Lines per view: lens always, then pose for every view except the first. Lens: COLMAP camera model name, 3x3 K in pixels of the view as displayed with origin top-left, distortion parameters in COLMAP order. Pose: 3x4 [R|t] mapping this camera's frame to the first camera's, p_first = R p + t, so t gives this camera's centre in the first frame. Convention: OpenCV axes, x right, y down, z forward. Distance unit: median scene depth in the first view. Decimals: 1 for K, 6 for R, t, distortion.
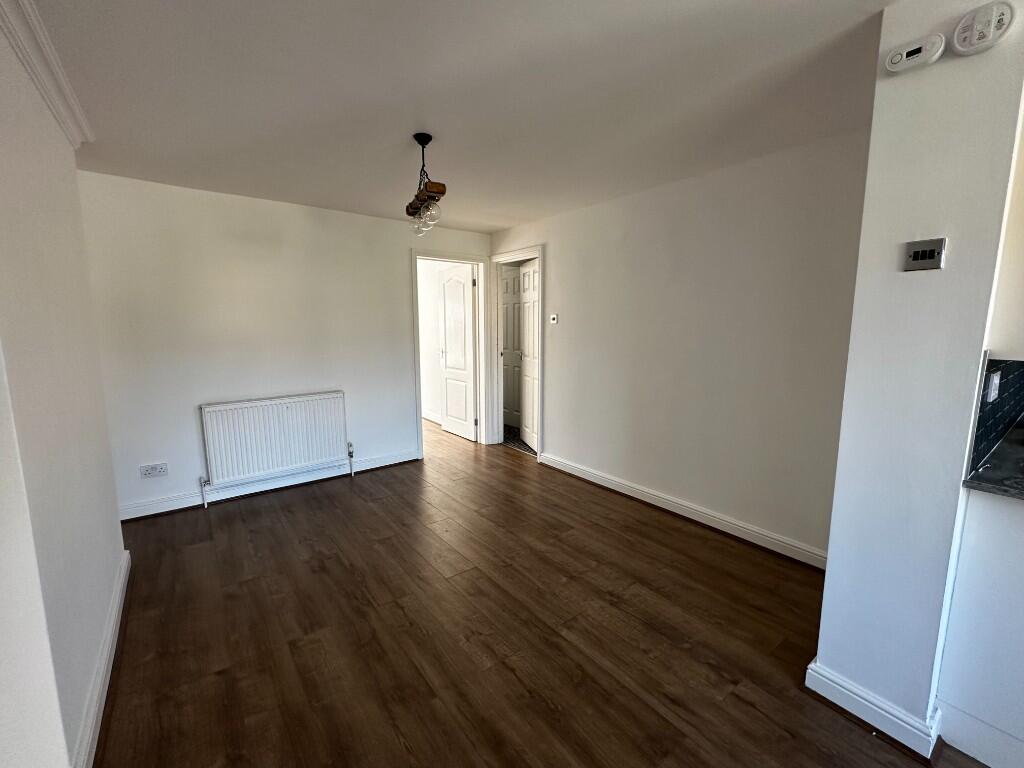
lens RADIAL K [[441.2, 0, 512.0], [0, 441.2, 384.0], [0, 0, 1]] dist [-0.001833, -0.000269]
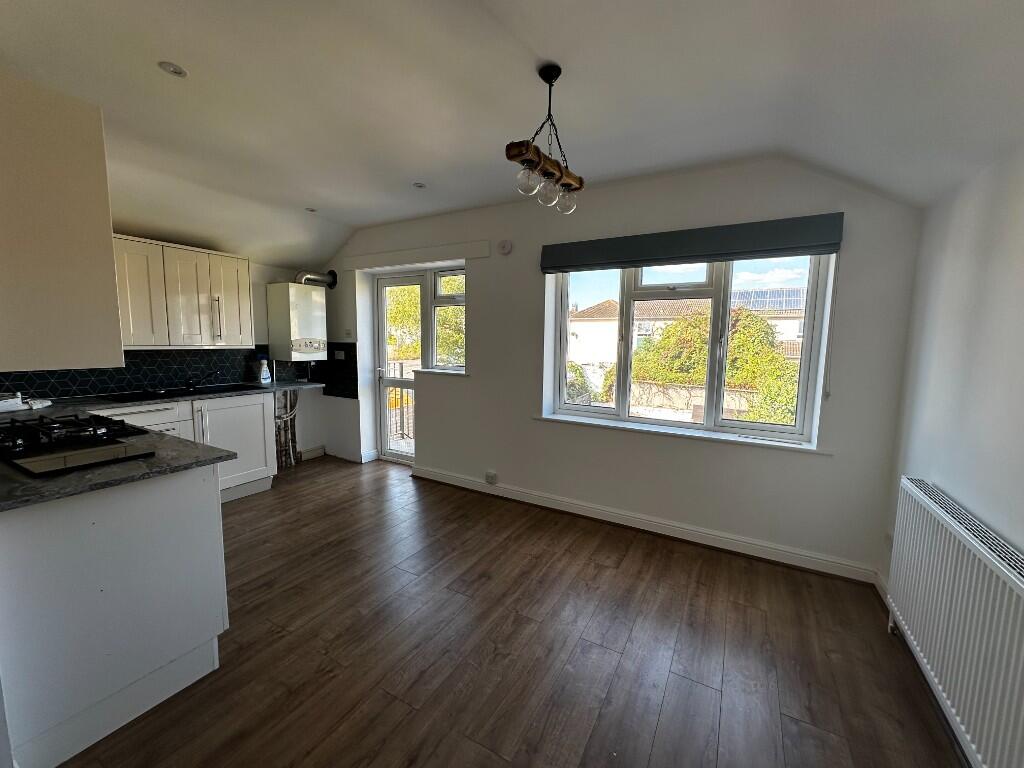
lens RADIAL K [[410.3, 0, 512.0], [0, 410.3, 384.0], [0, 0, 1]] dist [0.000259, 0.000047]
pose [[-0.404289, -0.108308, 0.908196, -0.036212], [0.114833, 0.979096, 0.167882, -0.011739], [-0.907394, 0.172163, -0.383401, 0.078219]]
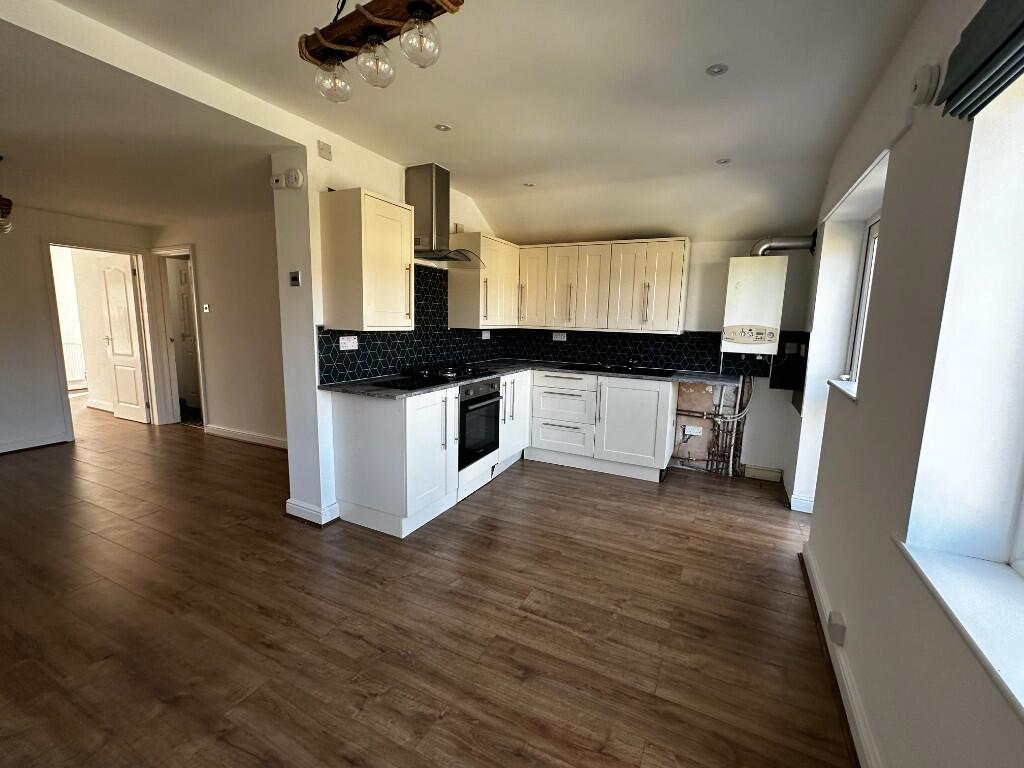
lens RADIAL K [[441.2, 0, 512.0], [0, 441.2, 384.0], [0, 0, 1]] dist [-0.001833, -0.000269]
pose [[0.893718, -0.047989, 0.446056, 0.262373], [0.043186, 0.998848, 0.020935, 0.058891], [-0.446547, 0.000554, 0.894760, -0.381677]]
